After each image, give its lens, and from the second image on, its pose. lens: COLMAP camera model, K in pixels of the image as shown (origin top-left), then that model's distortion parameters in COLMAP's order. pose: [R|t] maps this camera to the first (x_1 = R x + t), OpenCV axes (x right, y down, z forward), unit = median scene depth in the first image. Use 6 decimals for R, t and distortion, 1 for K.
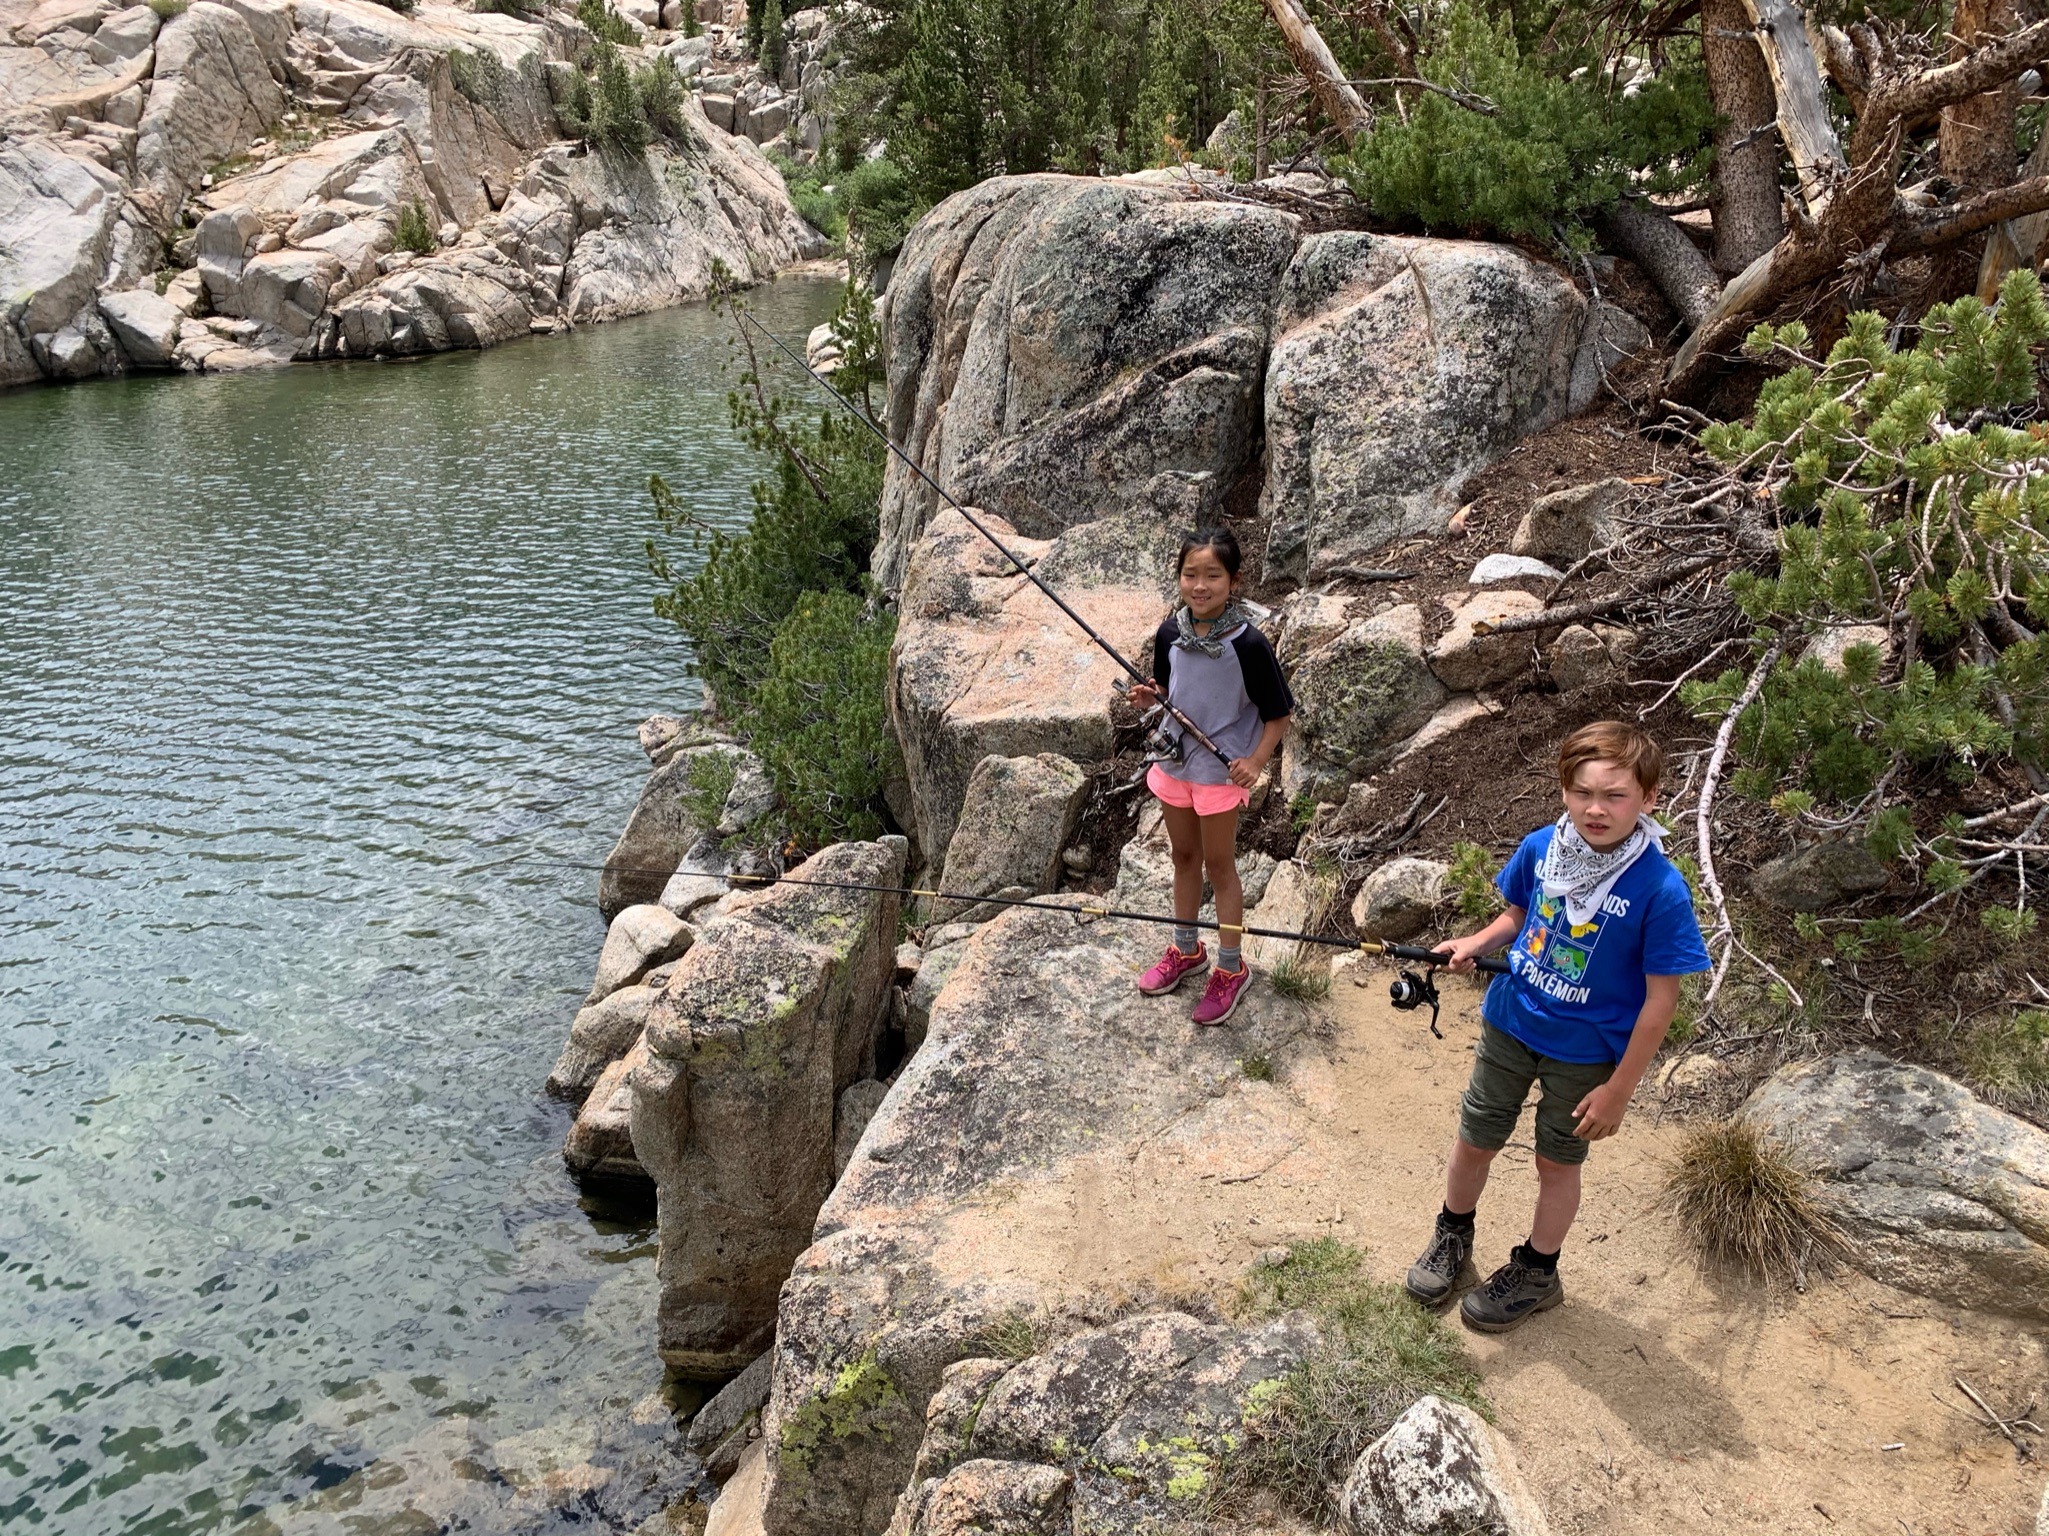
lens RADIAL K [[1586.3, 0, 1001.6], [0, 1586.3, 739.5], [0, 0, 1]] dist [0.023146, -0.008471]
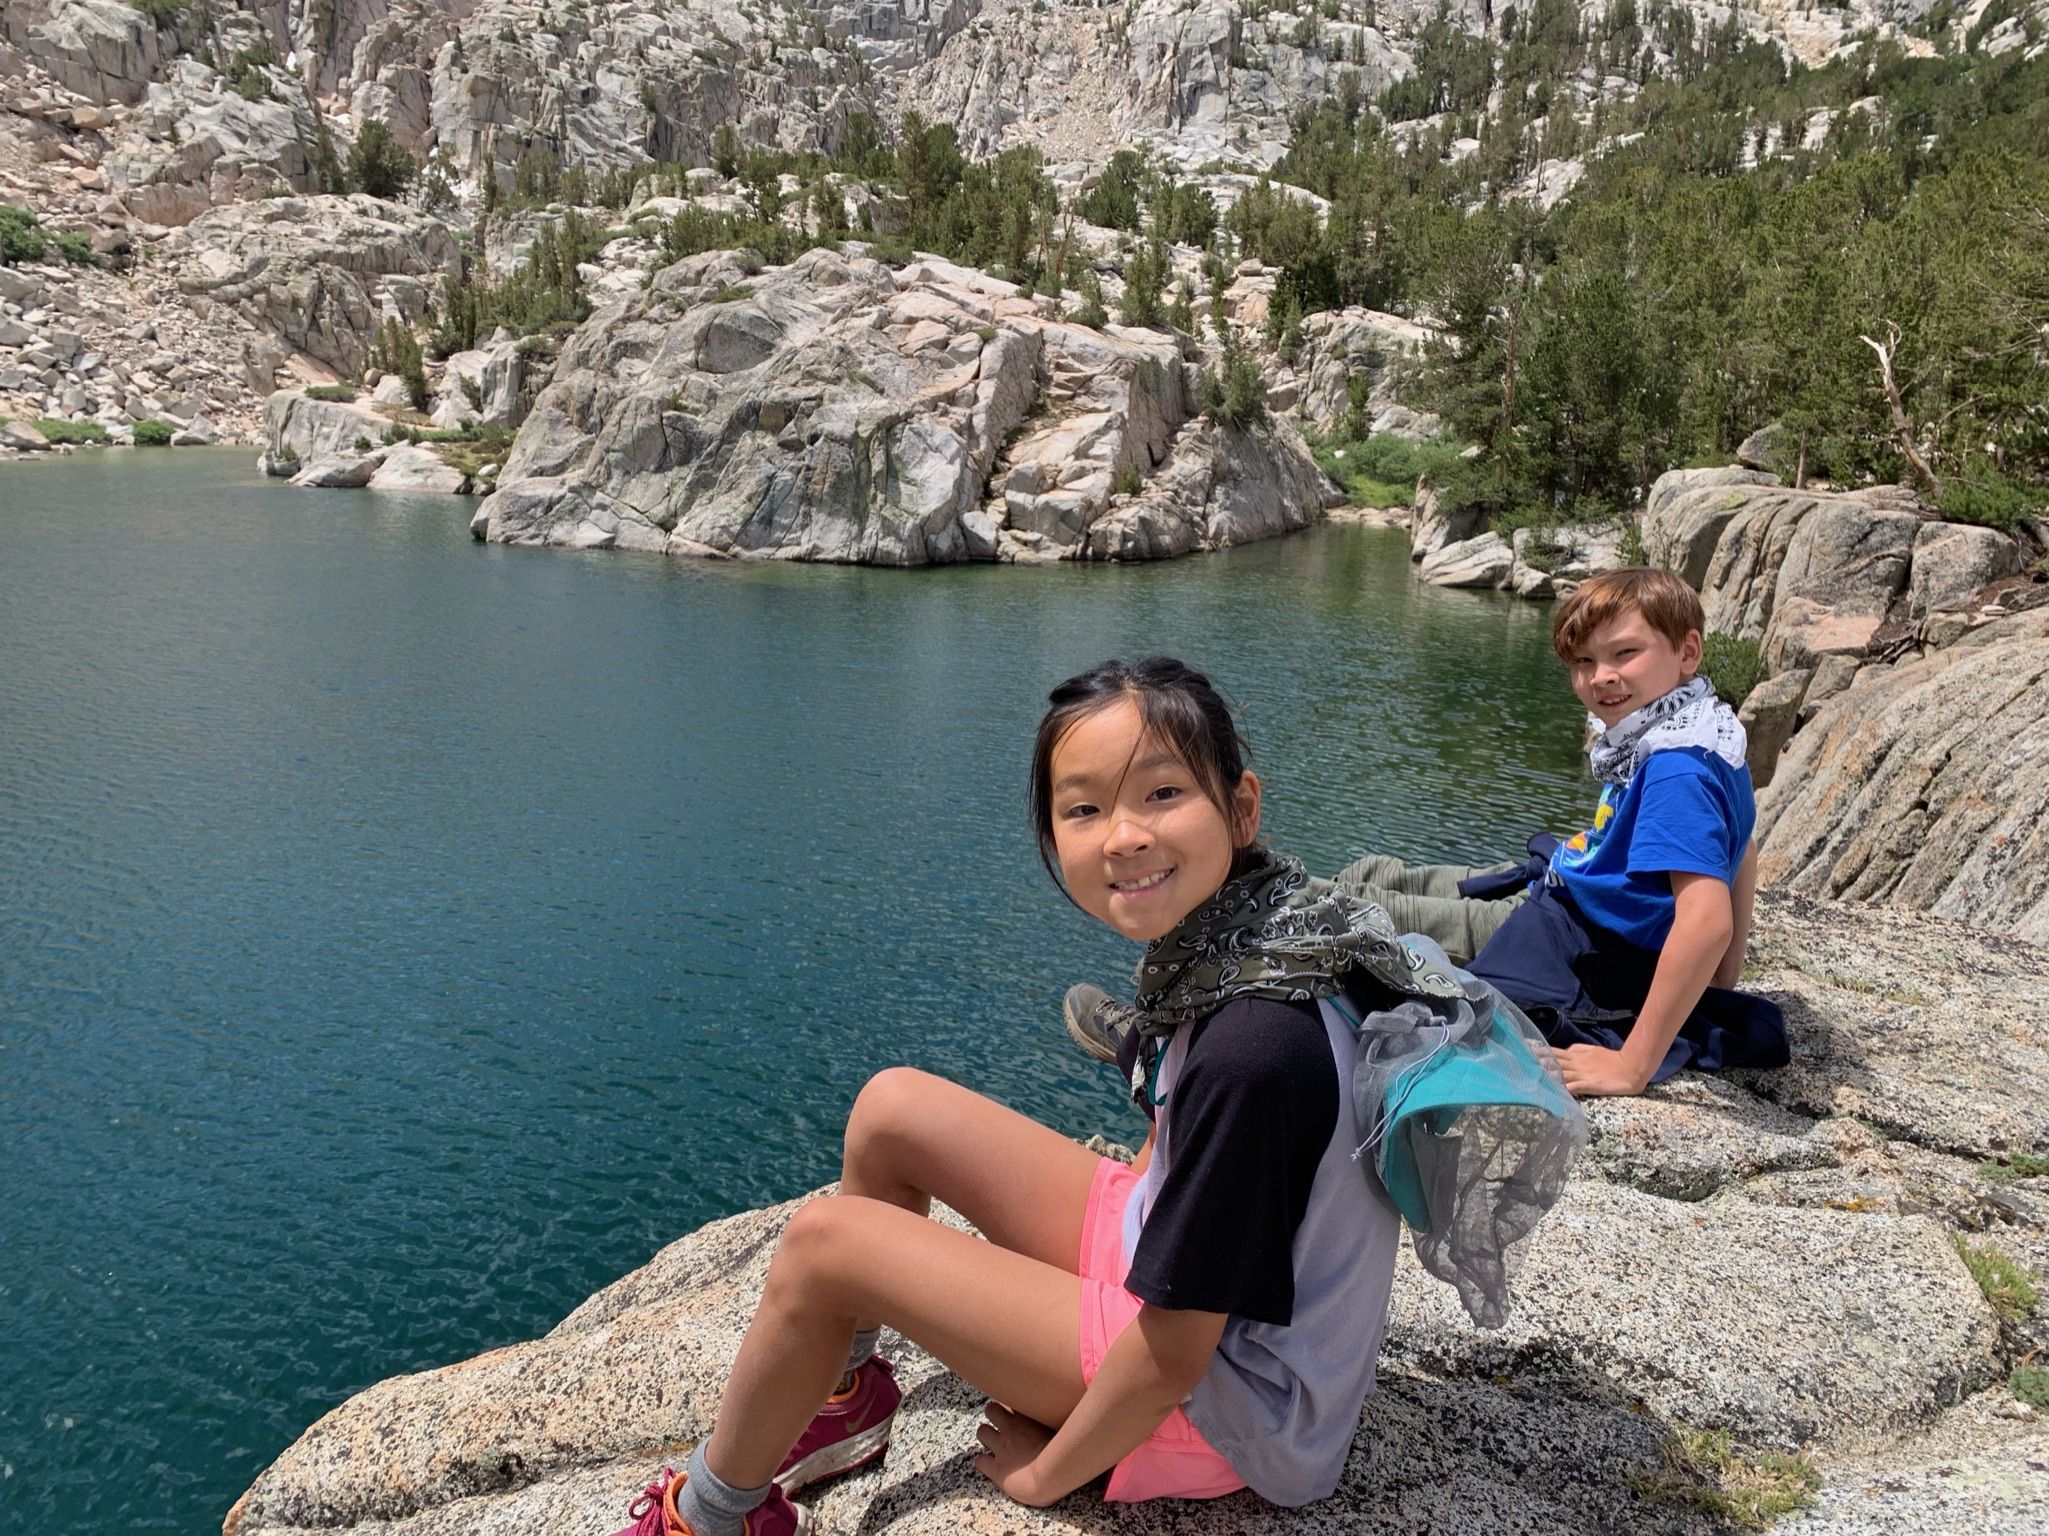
lens RADIAL K [[1586.3, 0, 1001.6], [0, 1586.3, 739.5], [0, 0, 1]] dist [0.023146, -0.008471]
pose [[0.973289, 0.080018, -0.215189, -0.153277], [-0.110436, 0.984909, -0.133259, 0.130496], [0.201278, 0.153465, 0.967438, -0.421786]]
